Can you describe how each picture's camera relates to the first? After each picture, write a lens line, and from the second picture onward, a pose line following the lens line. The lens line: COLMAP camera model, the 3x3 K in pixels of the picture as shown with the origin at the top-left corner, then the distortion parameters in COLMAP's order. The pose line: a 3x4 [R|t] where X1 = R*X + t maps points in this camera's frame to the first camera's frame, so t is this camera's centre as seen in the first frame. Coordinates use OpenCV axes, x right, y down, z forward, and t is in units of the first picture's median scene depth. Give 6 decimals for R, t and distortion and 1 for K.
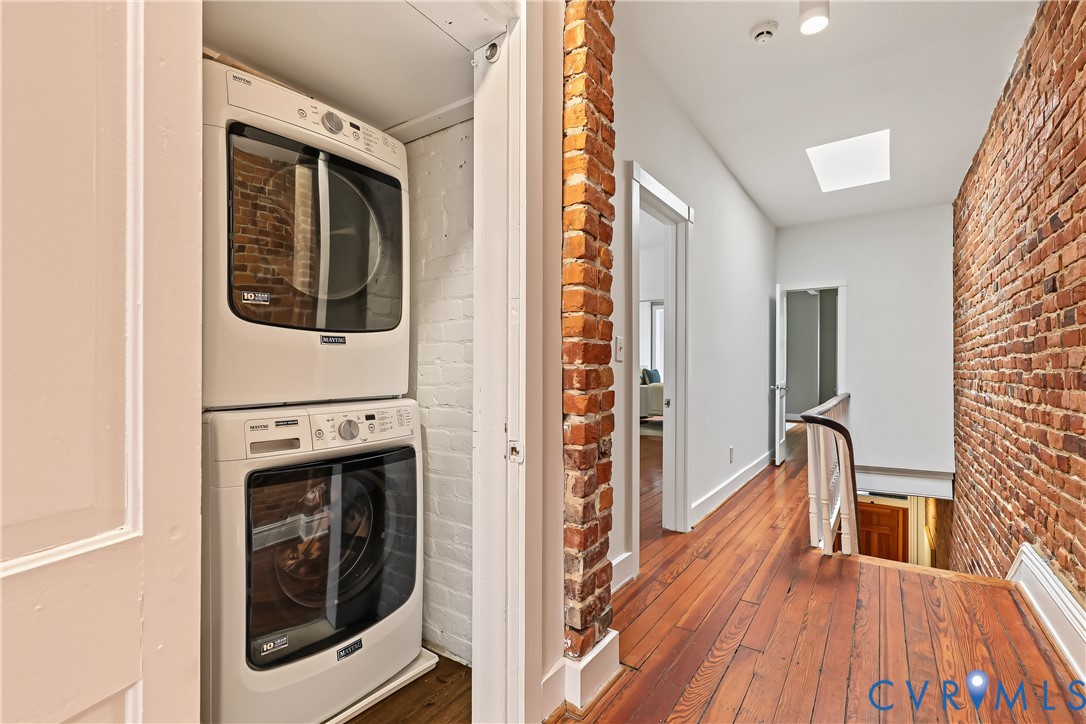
lens RADIAL K [[504.6, 0, 532.2], [0, 504.6, 366.3], [0, 0, 1]] dist [-0.001202, -0.000311]
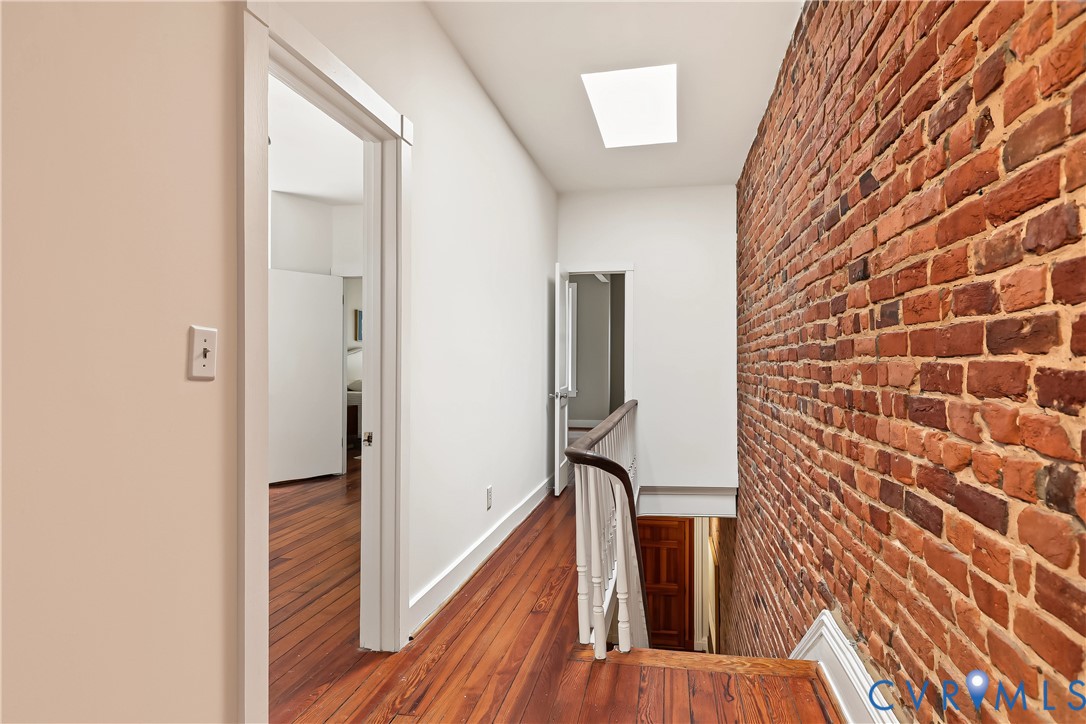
lens RADIAL K [[646.2, 0, 546.5], [0, 646.2, 362.4], [0, 0, 1]] dist [-0.010464, 0.000514]
pose [[0.914392, 0.000624, 0.404829, 0.164797], [0.000117, 0.999998, -0.001805, -0.017897], [-0.404829, 0.001698, 0.914391, 0.231585]]
